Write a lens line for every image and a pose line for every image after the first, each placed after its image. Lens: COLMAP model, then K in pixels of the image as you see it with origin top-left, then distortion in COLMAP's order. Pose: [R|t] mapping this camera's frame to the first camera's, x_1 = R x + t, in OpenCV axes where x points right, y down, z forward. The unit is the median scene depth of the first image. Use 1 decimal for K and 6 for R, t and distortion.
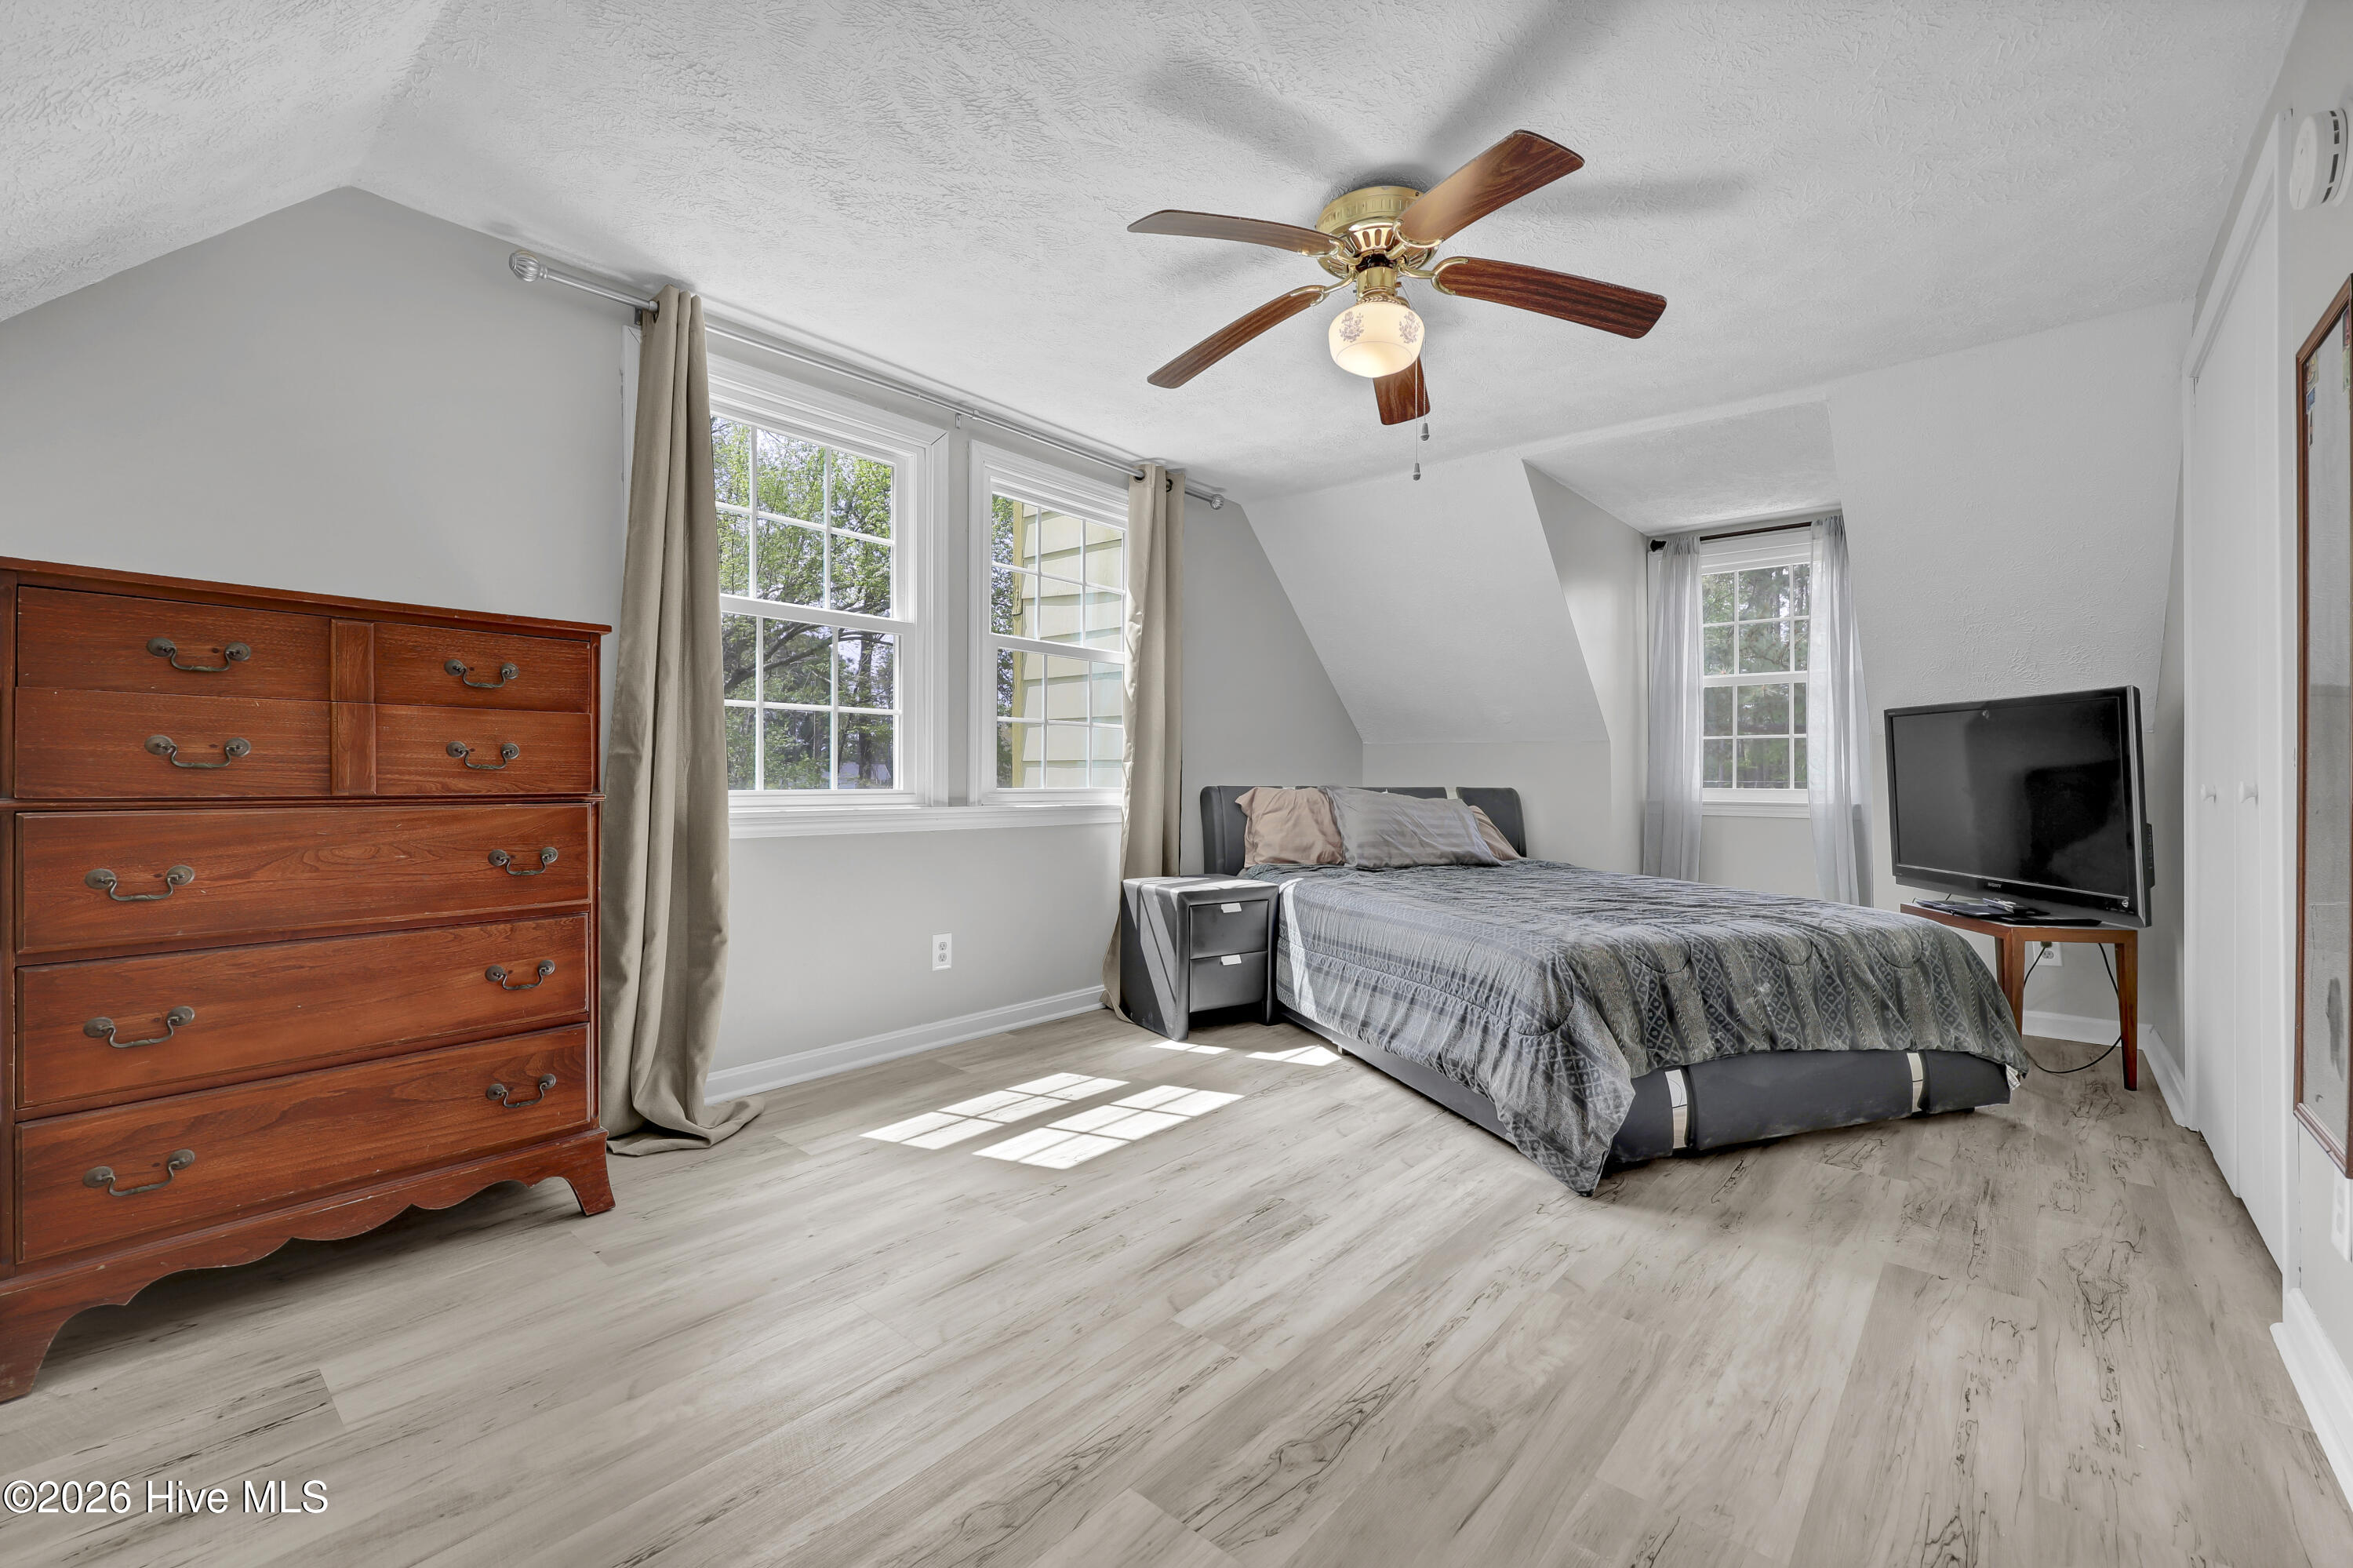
lens RADIAL K [[980.6, 0, 1186.7], [0, 980.6, 799.2], [0, 0, 1]] dist [-0.000700, 0.000085]
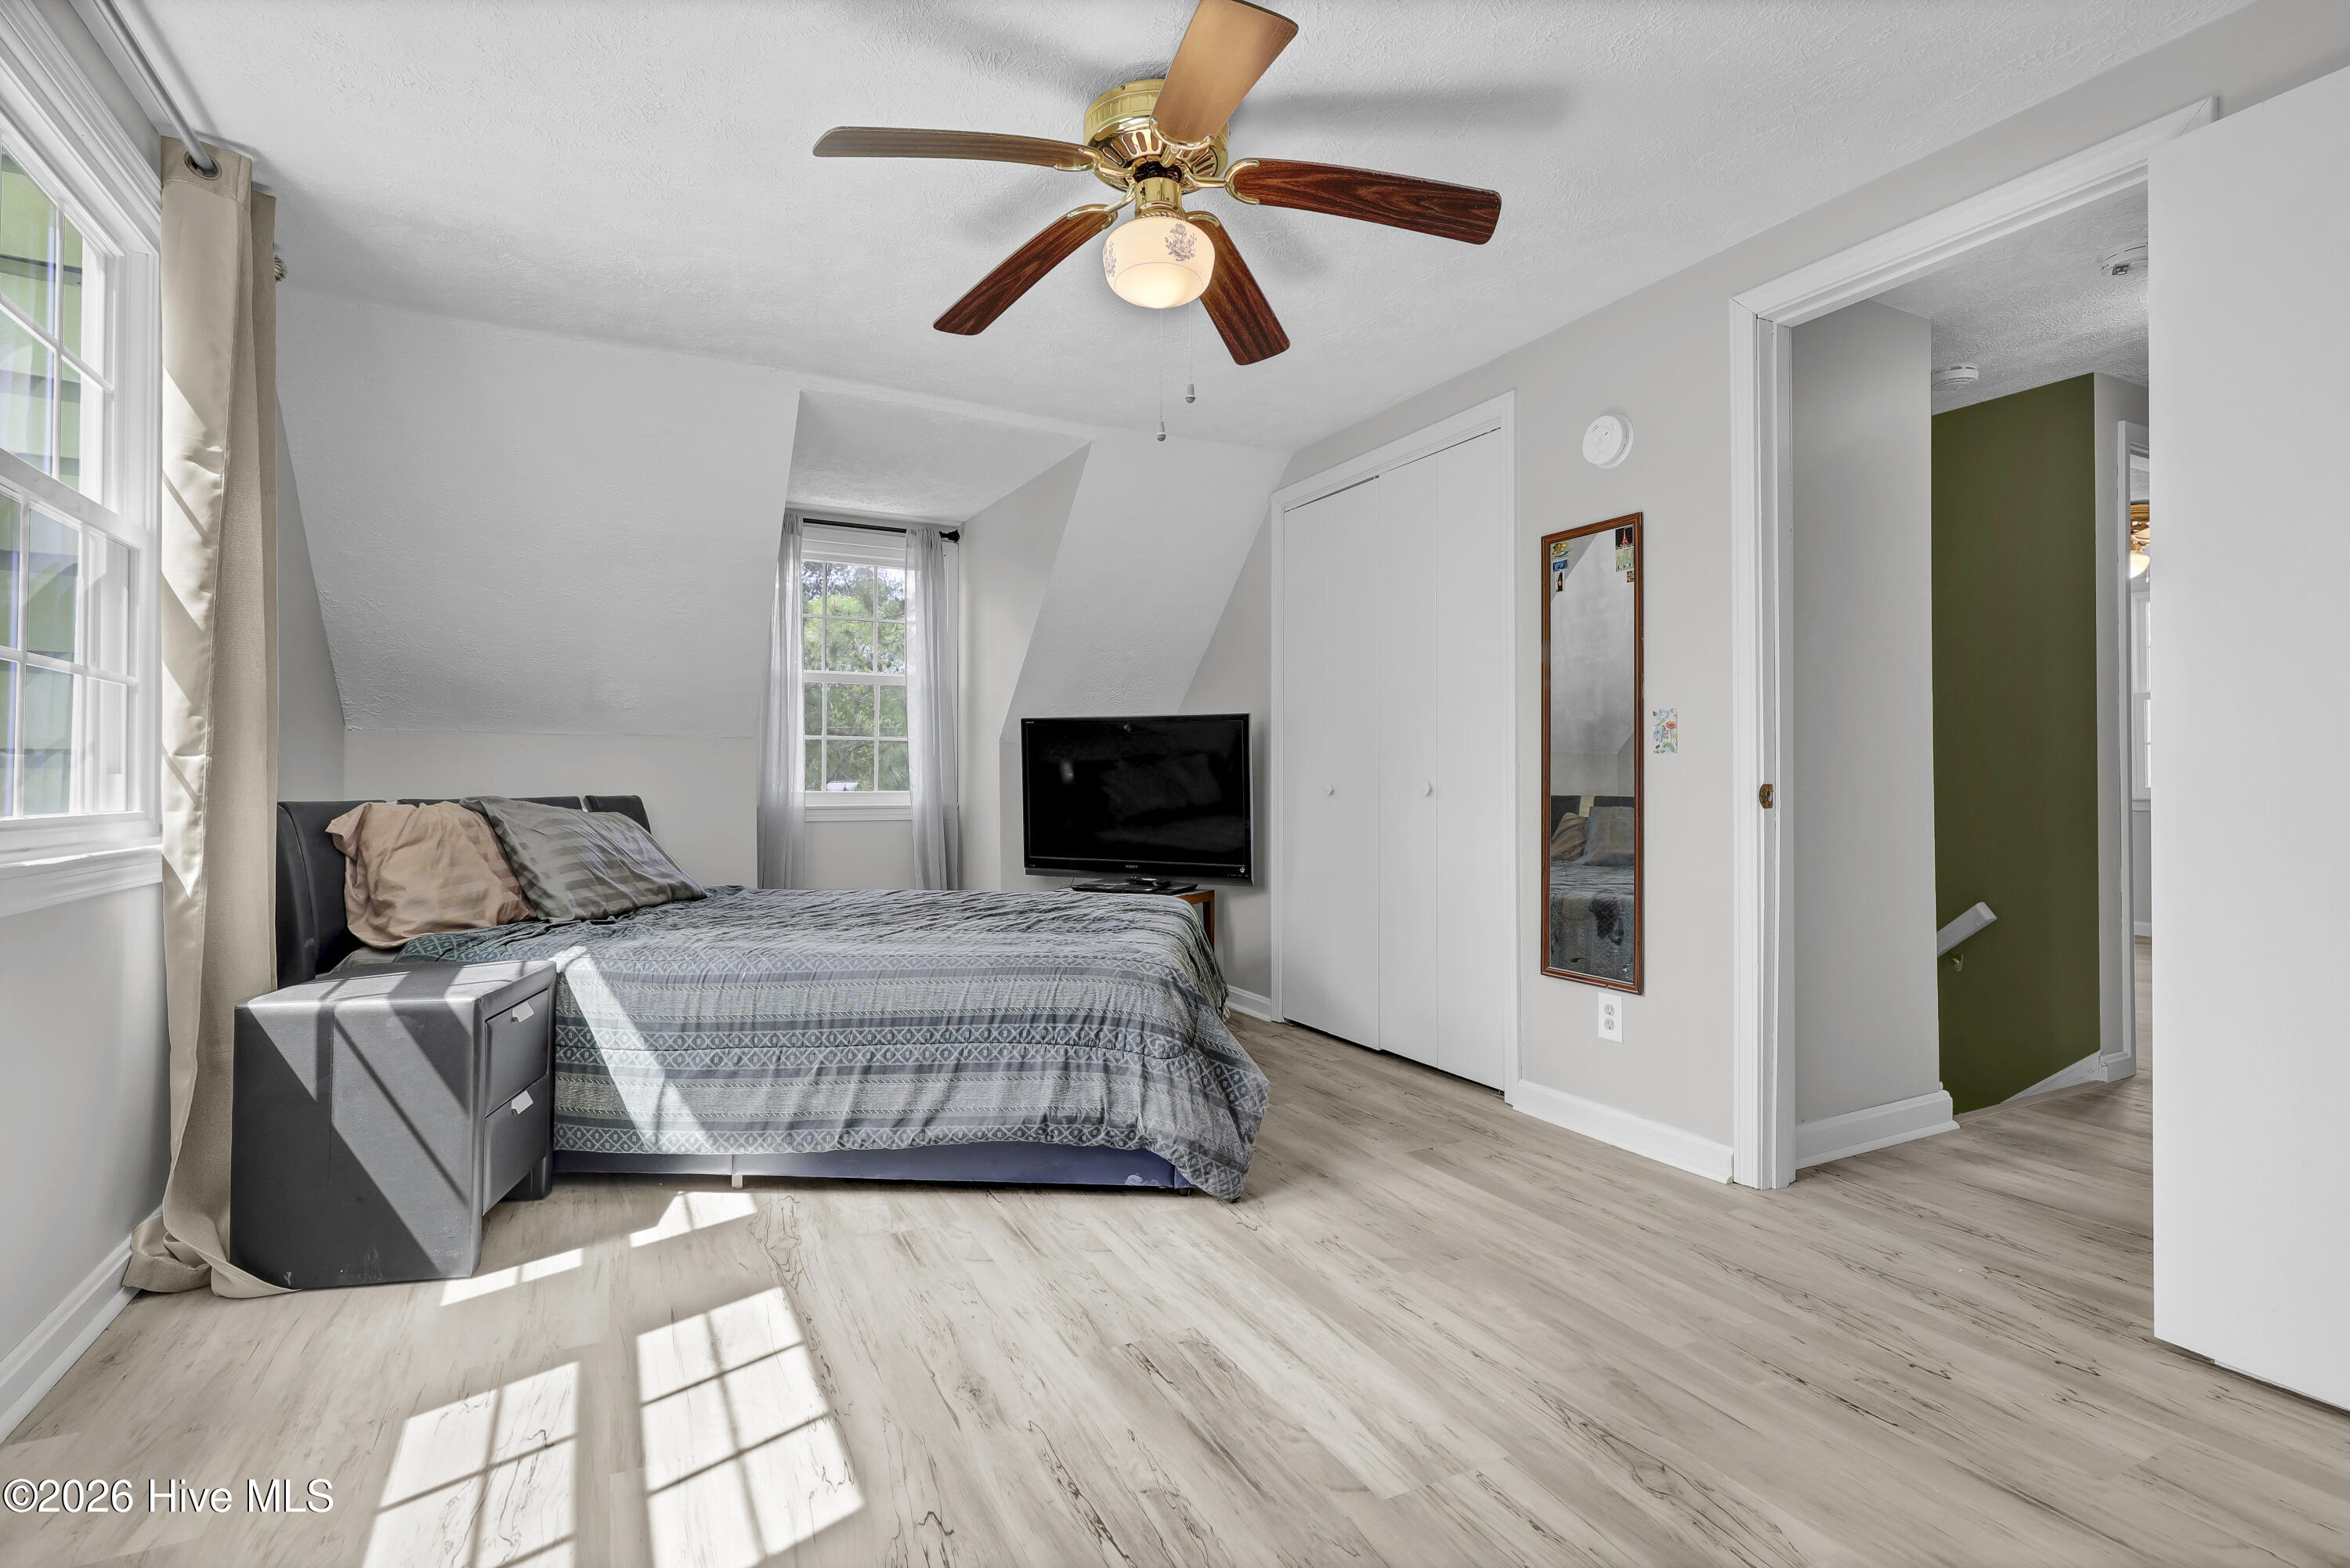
lens RADIAL K [[1119.5, 0, 1183.3], [0, 1119.5, 776.0], [0, 0, 1]] dist [0.008952, -0.000630]
pose [[0.368444, -0.004992, 0.929636, -0.548816], [0.023781, 0.999709, -0.004057, -0.021317], [-0.929346, 0.023603, 0.368456, 0.501638]]
